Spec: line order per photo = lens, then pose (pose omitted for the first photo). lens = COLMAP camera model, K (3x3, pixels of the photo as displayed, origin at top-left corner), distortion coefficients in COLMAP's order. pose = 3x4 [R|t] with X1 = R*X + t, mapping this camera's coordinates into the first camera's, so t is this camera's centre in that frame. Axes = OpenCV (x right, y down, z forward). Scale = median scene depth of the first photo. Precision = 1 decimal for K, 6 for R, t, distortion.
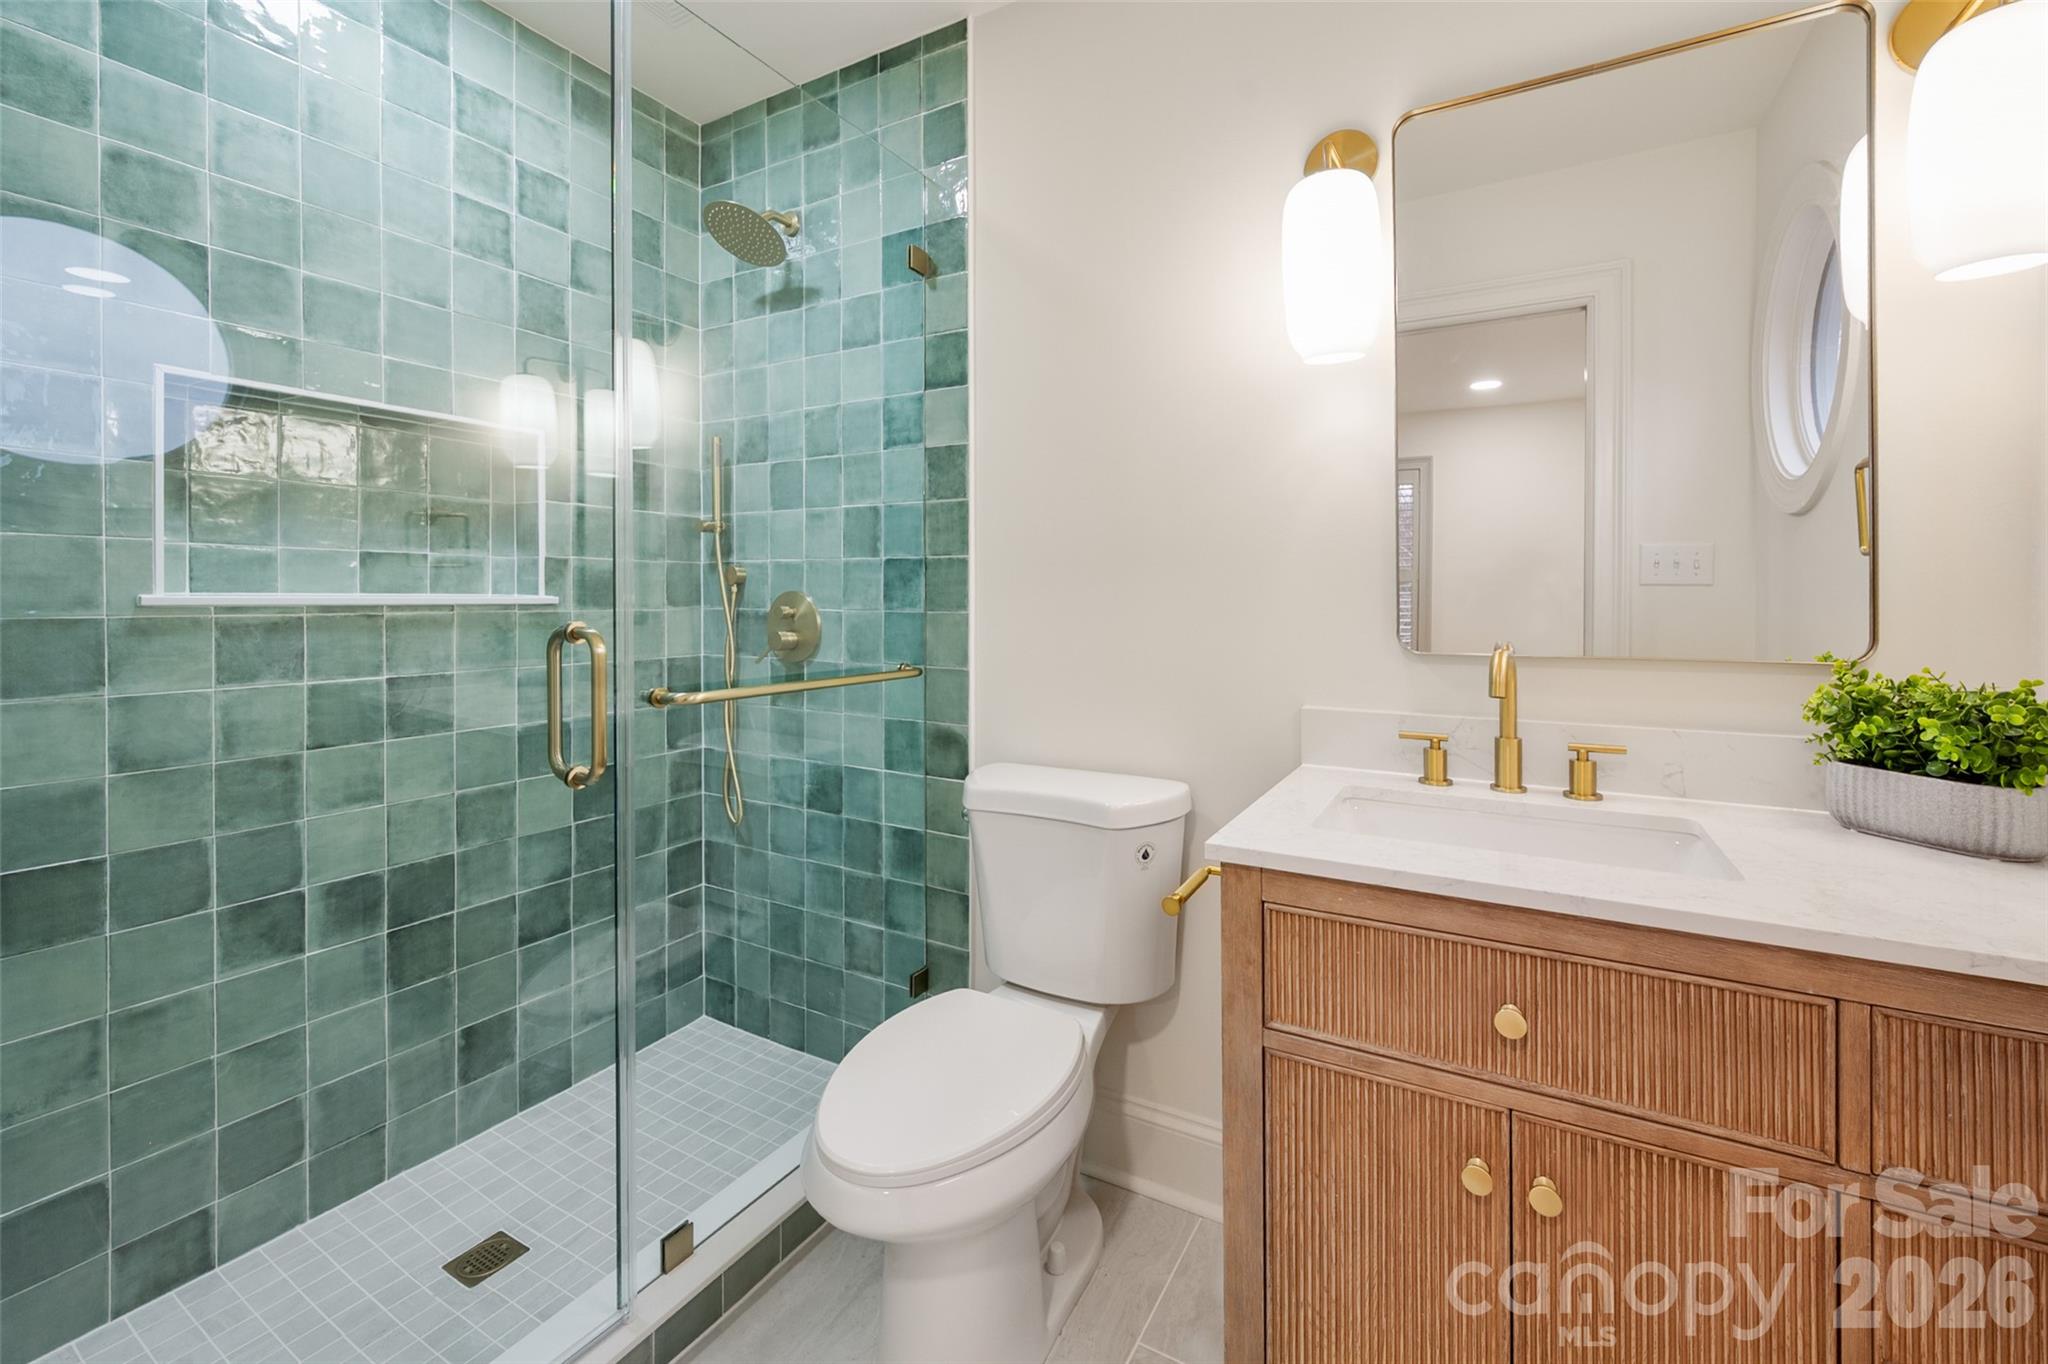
lens RADIAL K [[843.2, 0, 1041.5], [0, 843.2, 594.7], [0, 0, 1]] dist [0.001126, -0.000103]
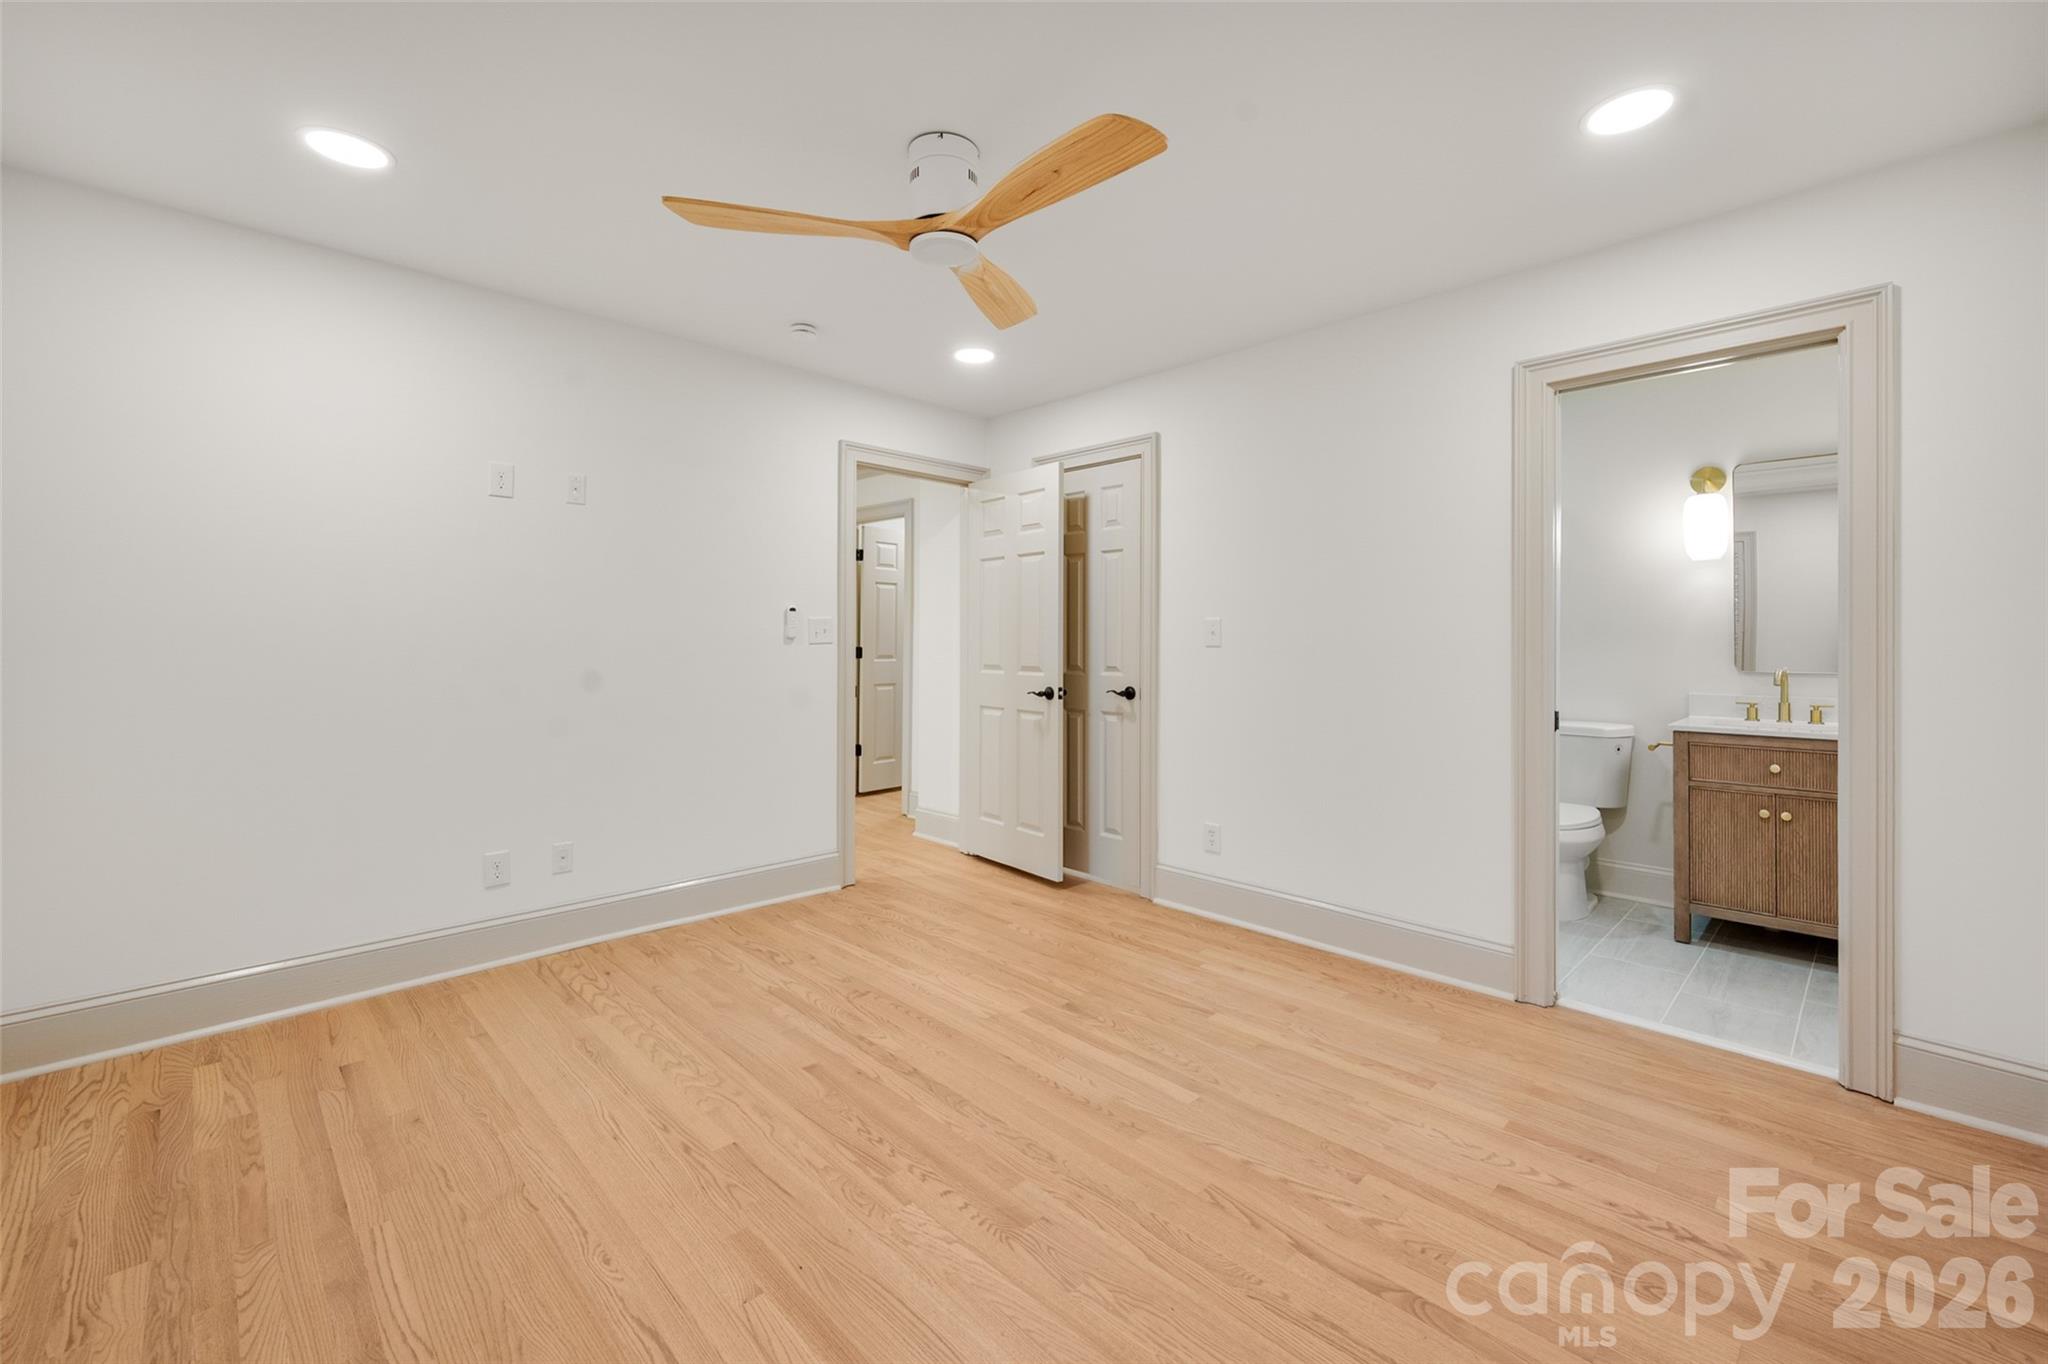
lens RADIAL K [[843.2, 0, 1030.9], [0, 843.2, 639.9], [0, 0, 1]] dist [0.001126, -0.000103]
pose [[0.960684, 0.001135, -0.277643, -1.289629], [-0.000858, 0.999999, 0.001121, -0.041084], [0.277644, -0.000838, 0.960684, -2.877596]]
